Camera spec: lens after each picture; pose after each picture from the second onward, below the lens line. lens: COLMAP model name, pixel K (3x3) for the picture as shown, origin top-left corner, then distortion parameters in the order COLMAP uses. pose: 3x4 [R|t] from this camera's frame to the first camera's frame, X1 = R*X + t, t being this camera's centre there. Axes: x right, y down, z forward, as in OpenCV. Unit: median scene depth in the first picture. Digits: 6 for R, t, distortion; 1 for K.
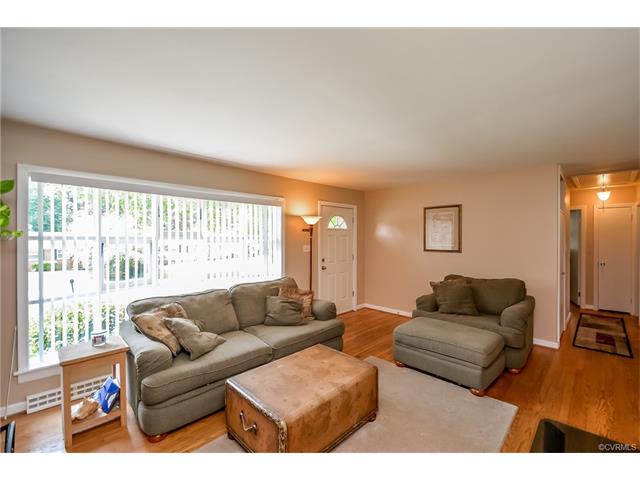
lens RADIAL K [[279.1, 0, 321.5], [0, 279.1, 240.5], [0, 0, 1]] dist [0.003630, -0.009091]
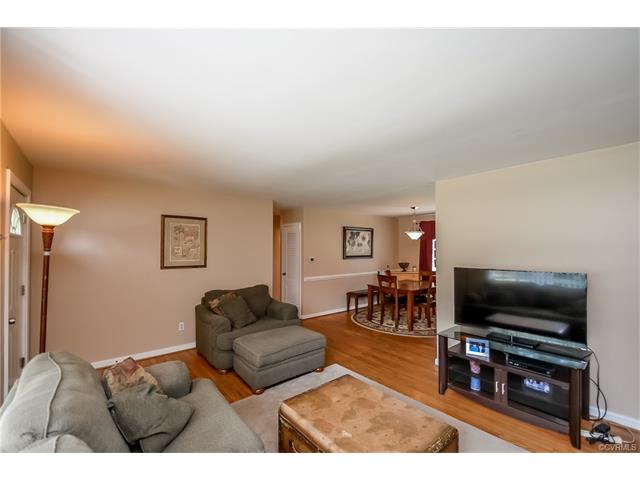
lens RADIAL K [[279.1, 0, 326.7], [0, 279.1, 250.4], [0, 0, 1]] dist [0.003630, -0.009091]
pose [[0.066940, -0.001277, 0.997756, -0.448477], [0.007416, 0.999972, 0.000782, -0.013169], [-0.997729, 0.007347, 0.066948, 0.515669]]
